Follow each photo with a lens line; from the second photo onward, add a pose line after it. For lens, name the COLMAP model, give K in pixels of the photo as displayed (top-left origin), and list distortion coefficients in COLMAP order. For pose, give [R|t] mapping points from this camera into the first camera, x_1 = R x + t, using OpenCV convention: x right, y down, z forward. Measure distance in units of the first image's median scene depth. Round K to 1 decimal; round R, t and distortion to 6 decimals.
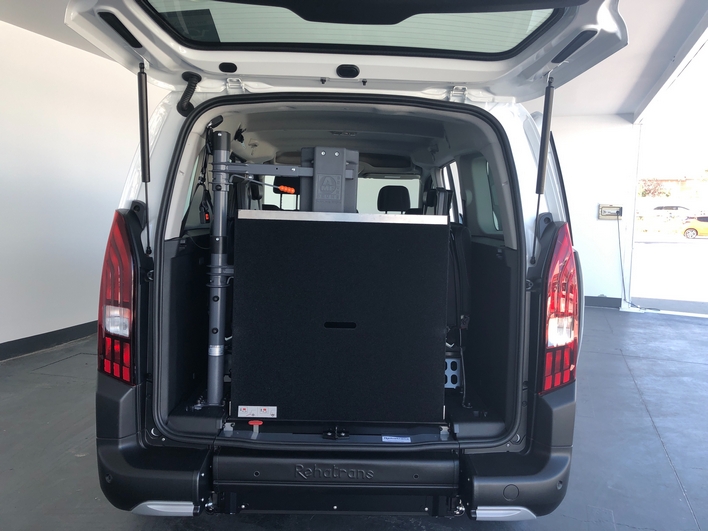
lens RADIAL K [[586.0, 0, 354.1], [0, 586.0, 253.1], [0, 0, 1]] dist [0.021514, -0.023496]
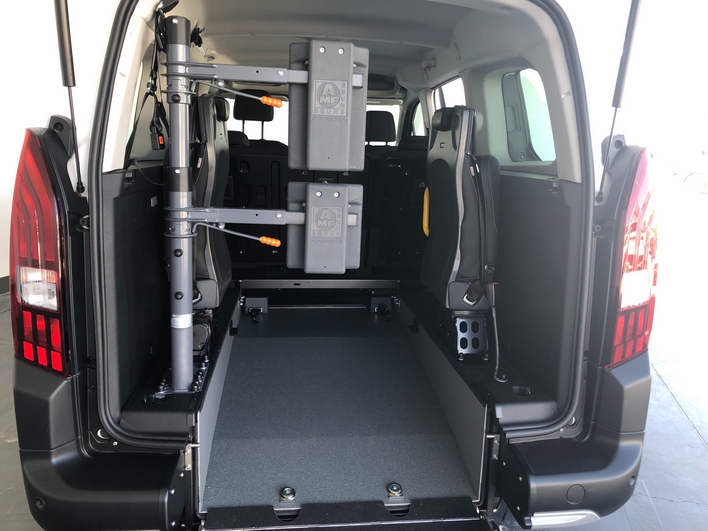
lens RADIAL K [[586.0, 0, 353.6], [0, 586.0, 253.6], [0, 0, 1]] dist [0.021514, -0.023496]
pose [[0.996242, -0.017154, 0.084899, -0.081836], [0.008119, 0.994371, 0.105646, 0.002550], [-0.086233, -0.104560, 0.990773, 0.258624]]
